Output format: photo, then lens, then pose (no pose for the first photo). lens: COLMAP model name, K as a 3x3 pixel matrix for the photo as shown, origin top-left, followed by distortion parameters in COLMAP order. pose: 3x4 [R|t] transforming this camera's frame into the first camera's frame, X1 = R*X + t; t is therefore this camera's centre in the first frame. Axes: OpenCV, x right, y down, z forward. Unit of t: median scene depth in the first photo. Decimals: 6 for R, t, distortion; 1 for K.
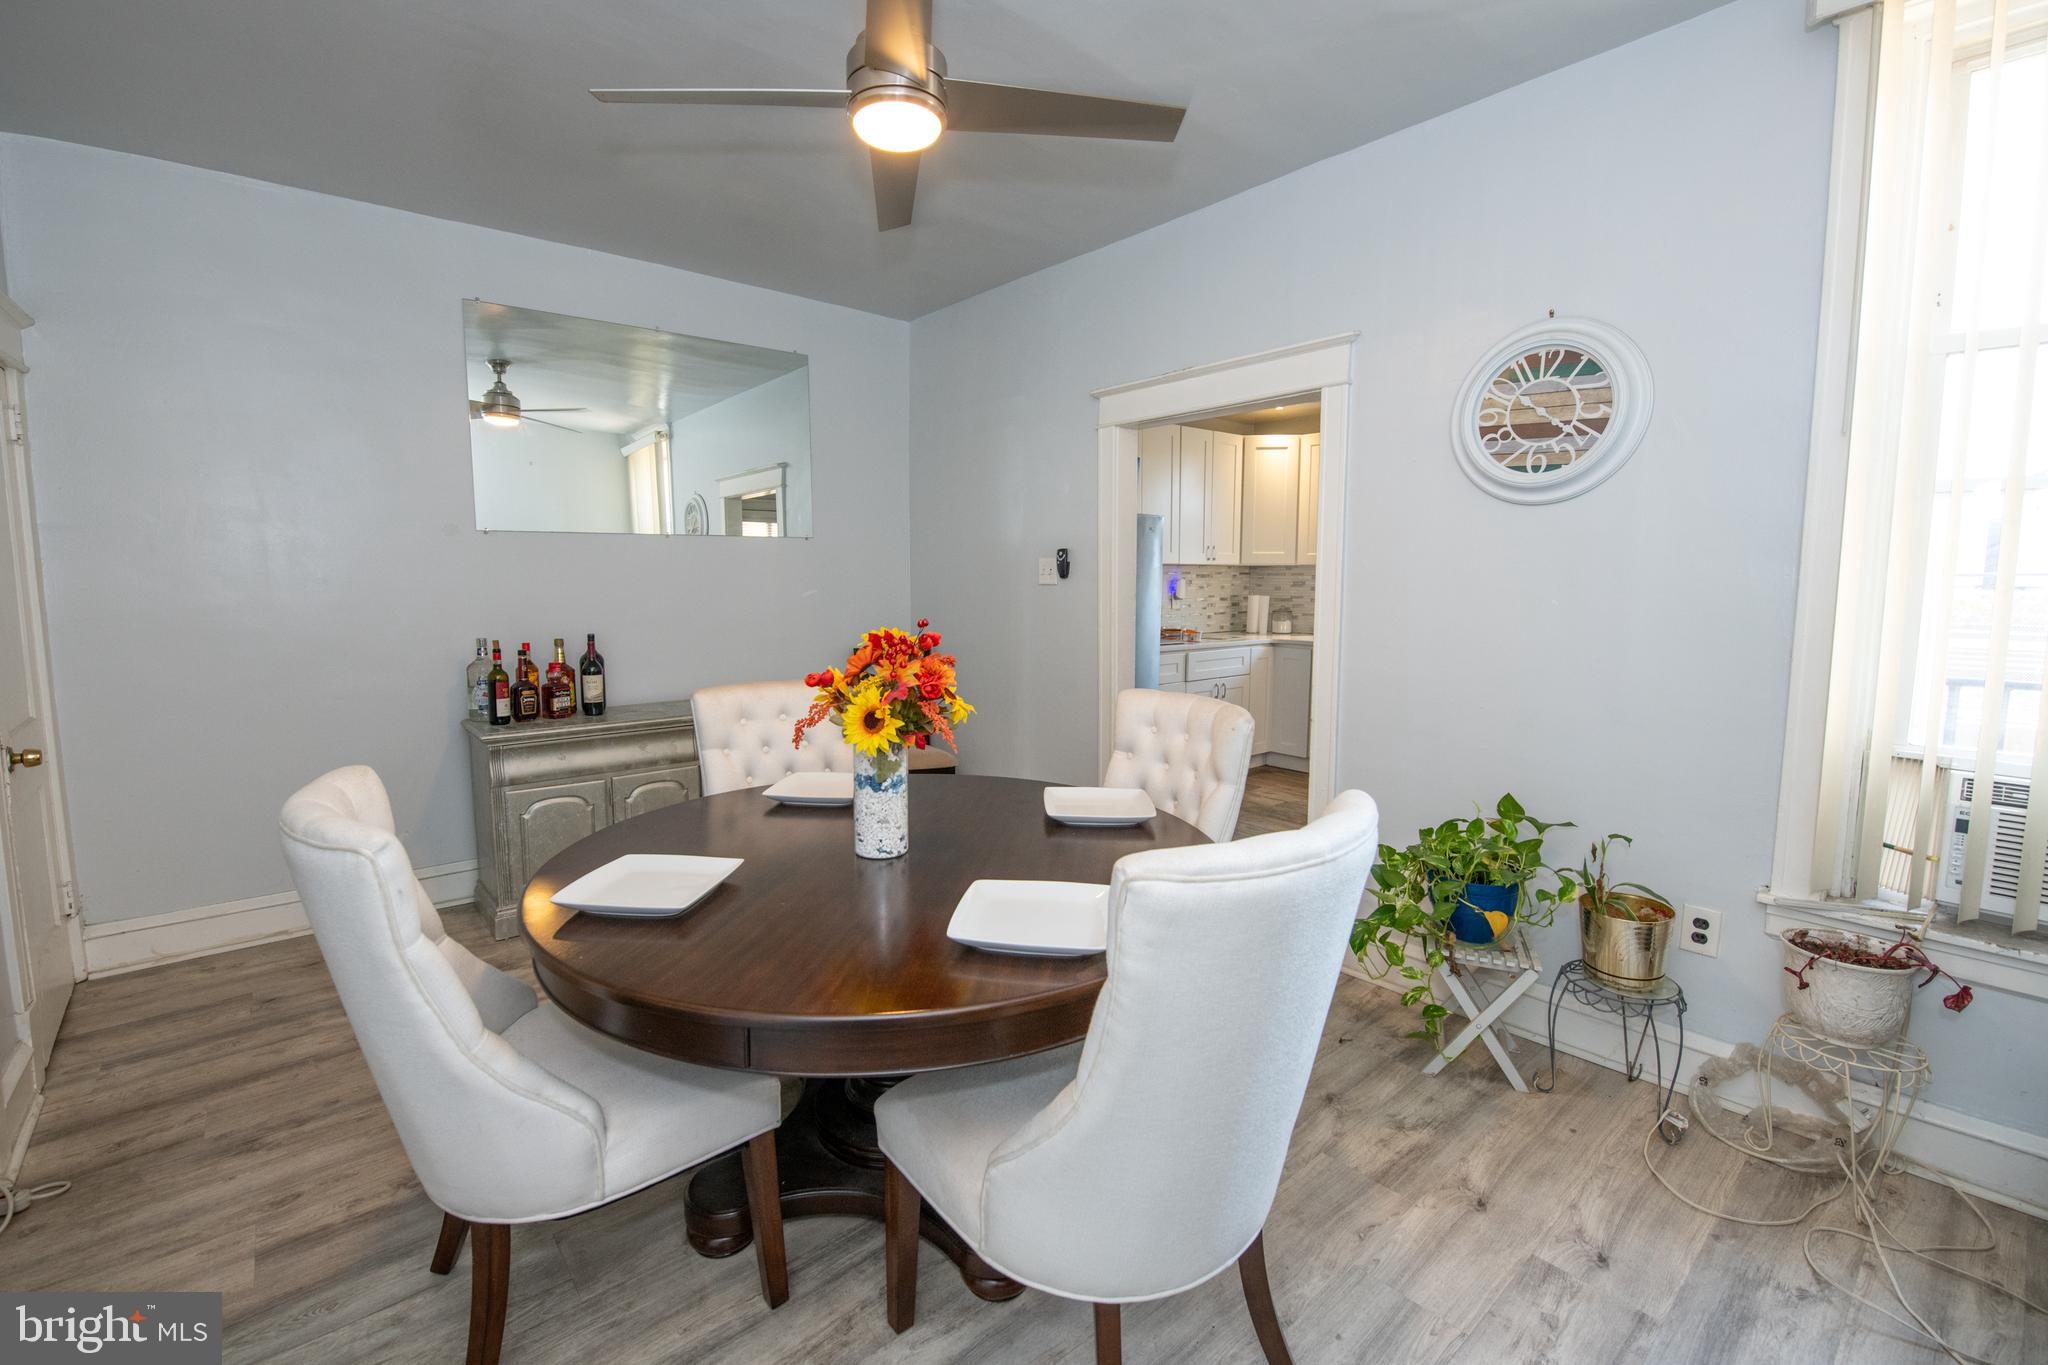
lens RADIAL K [[849.5, 0, 992.4], [0, 849.5, 678.7], [0, 0, 1]] dist [-0.016300, -0.000336]
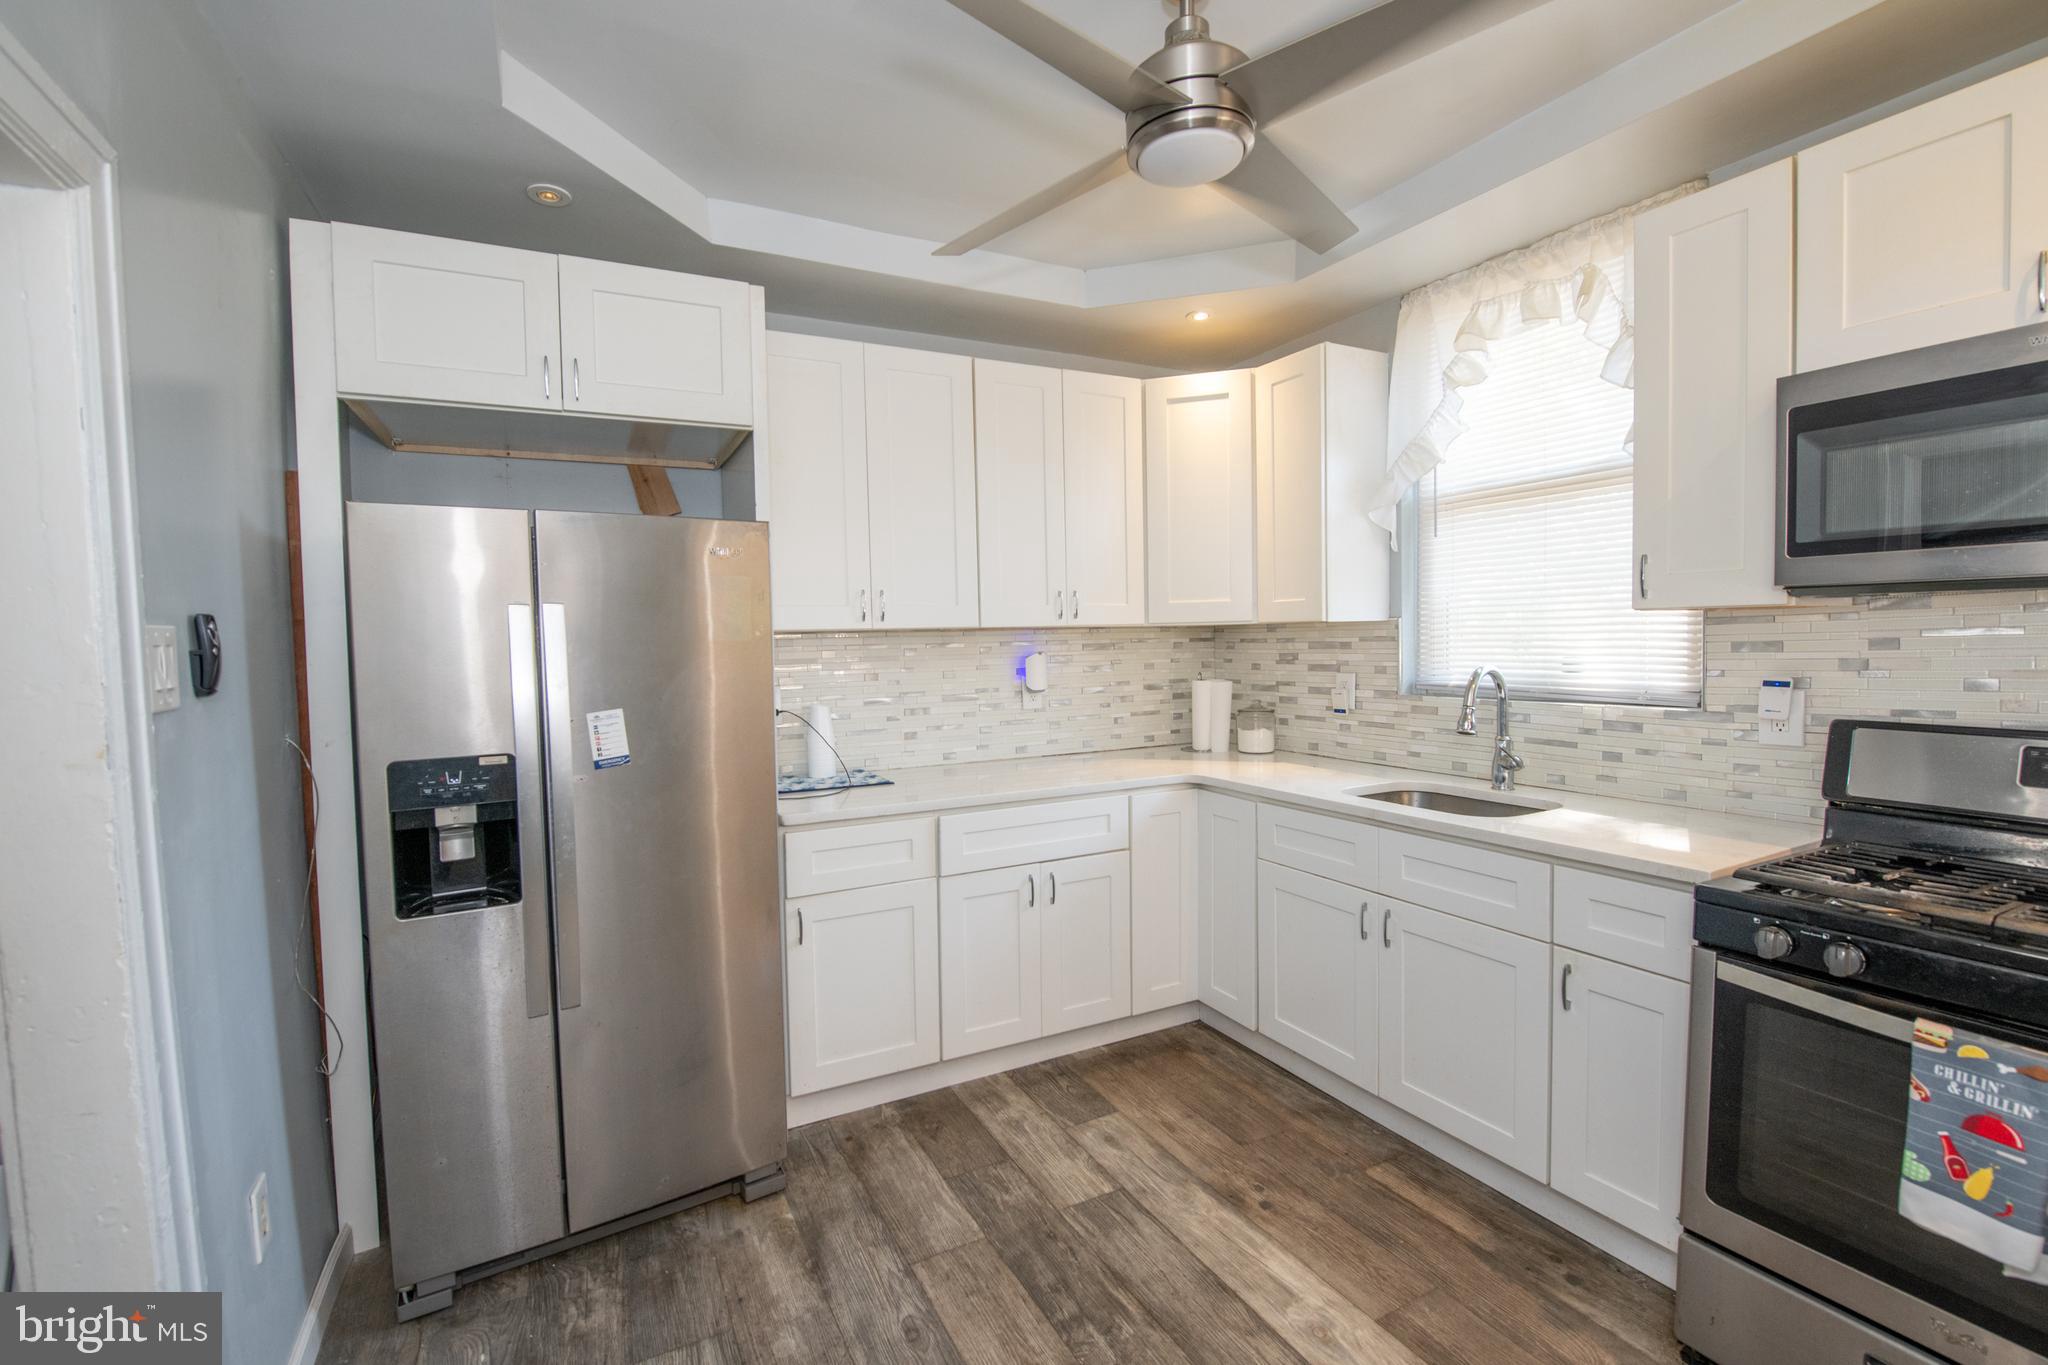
lens RADIAL K [[866.7, 0, 996.5], [0, 866.7, 680.7], [0, 0, 1]] dist [-0.014377, -0.002643]
pose [[0.974017, -0.005181, -0.226416, 0.522407], [-0.010274, 0.997698, -0.067031, -0.102837], [0.226242, 0.067615, 0.971722, 0.751297]]
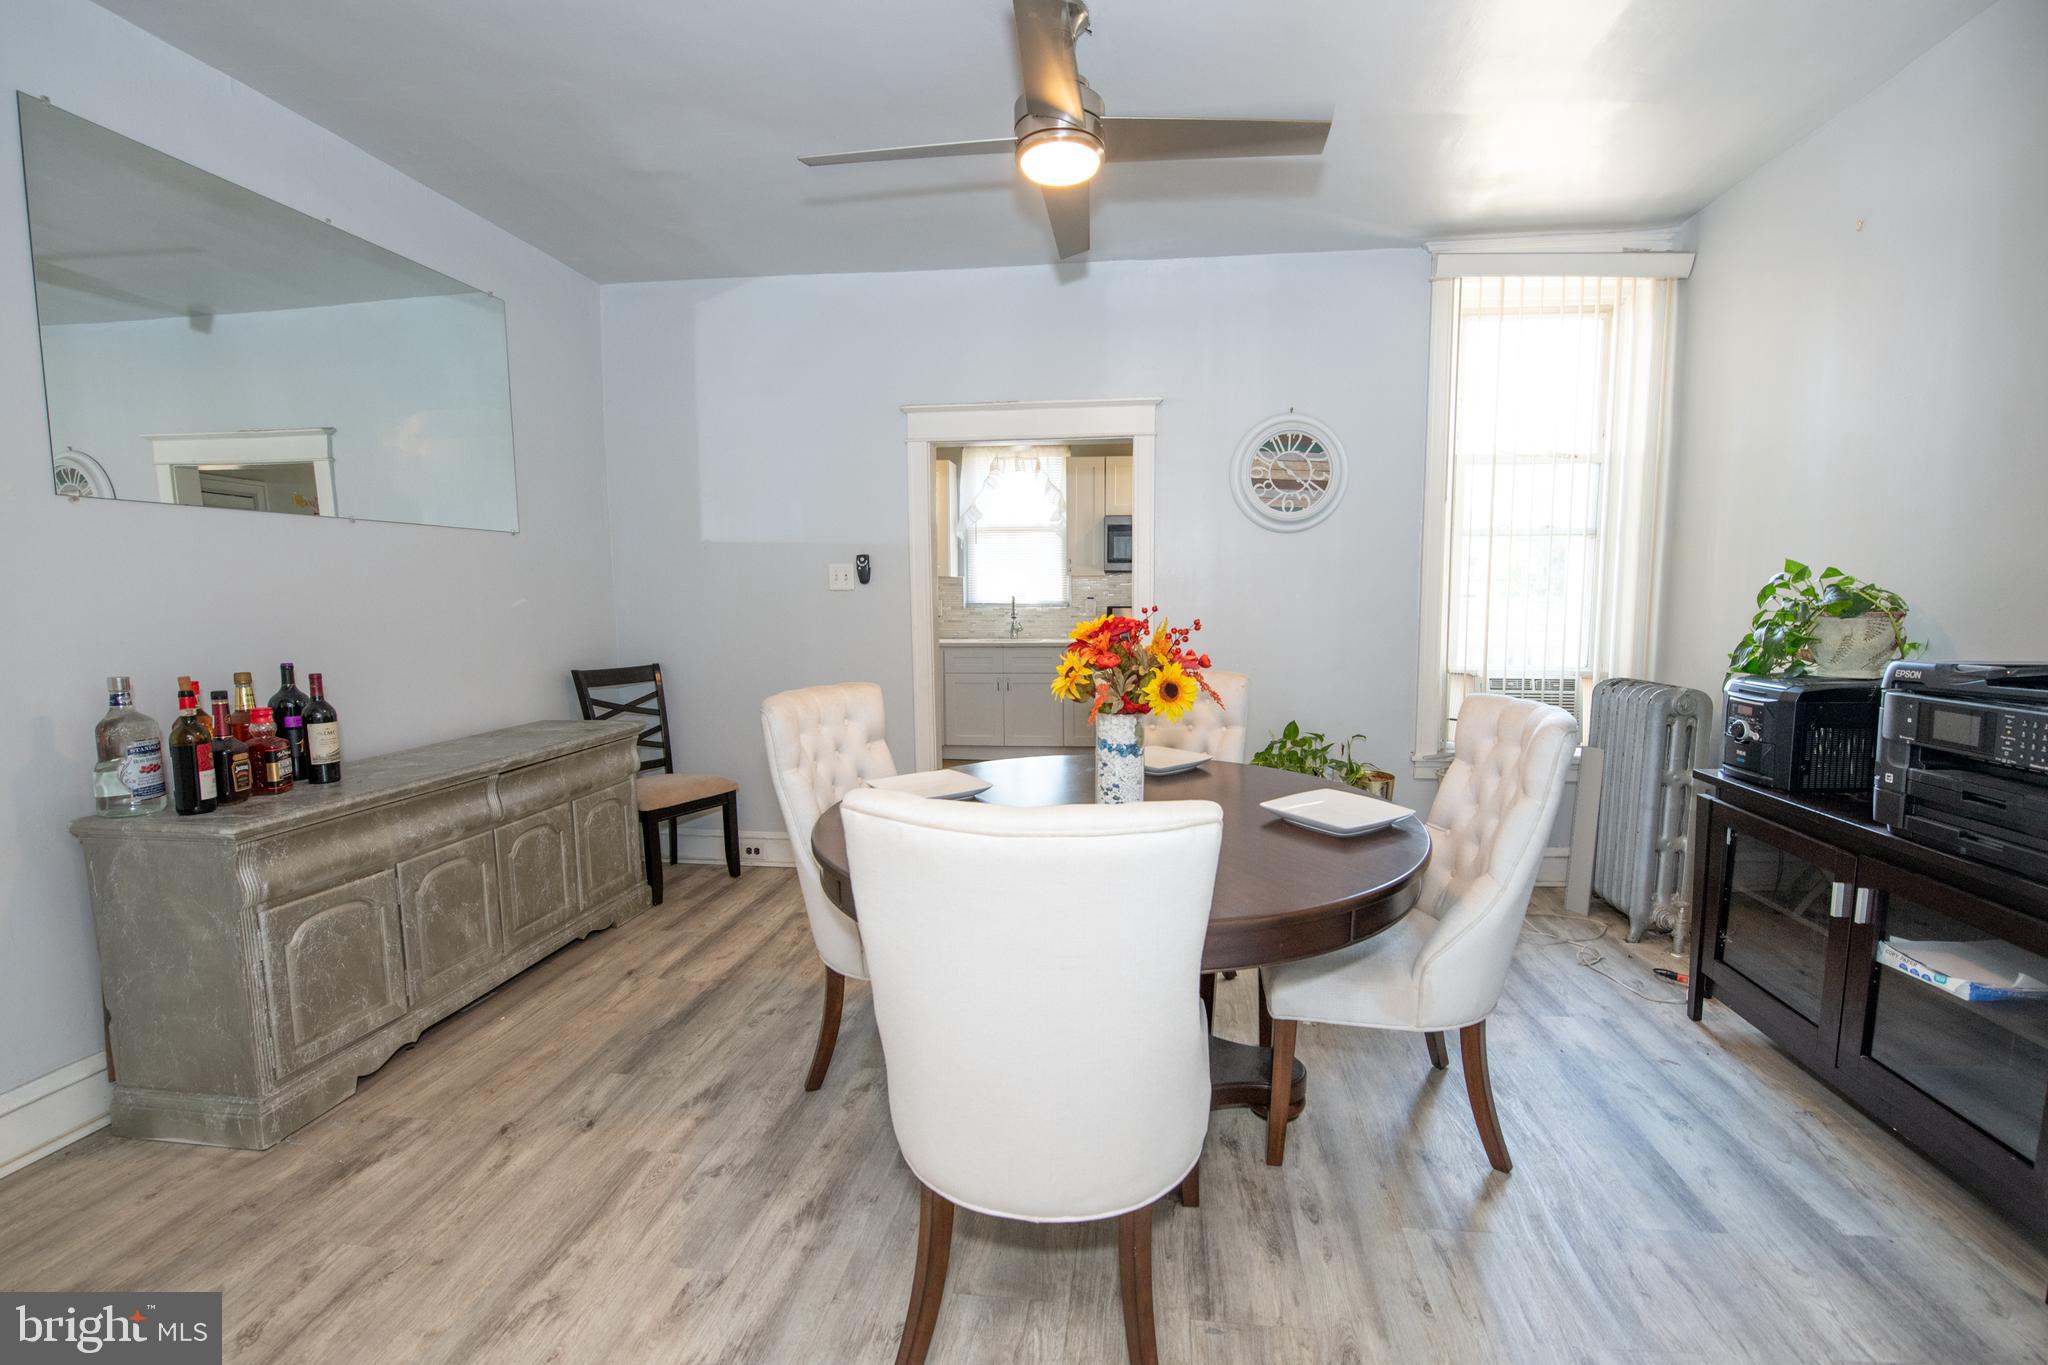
lens RADIAL K [[853.9, 0, 1052.4], [0, 853.9, 703.8], [0, 0, 1]] dist [-0.016206, -0.000099]
pose [[0.719878, -0.090994, 0.688110, -0.474093], [0.087162, 0.995373, 0.040440, 0.003595], [-0.688606, 0.030866, 0.724479, 0.106639]]
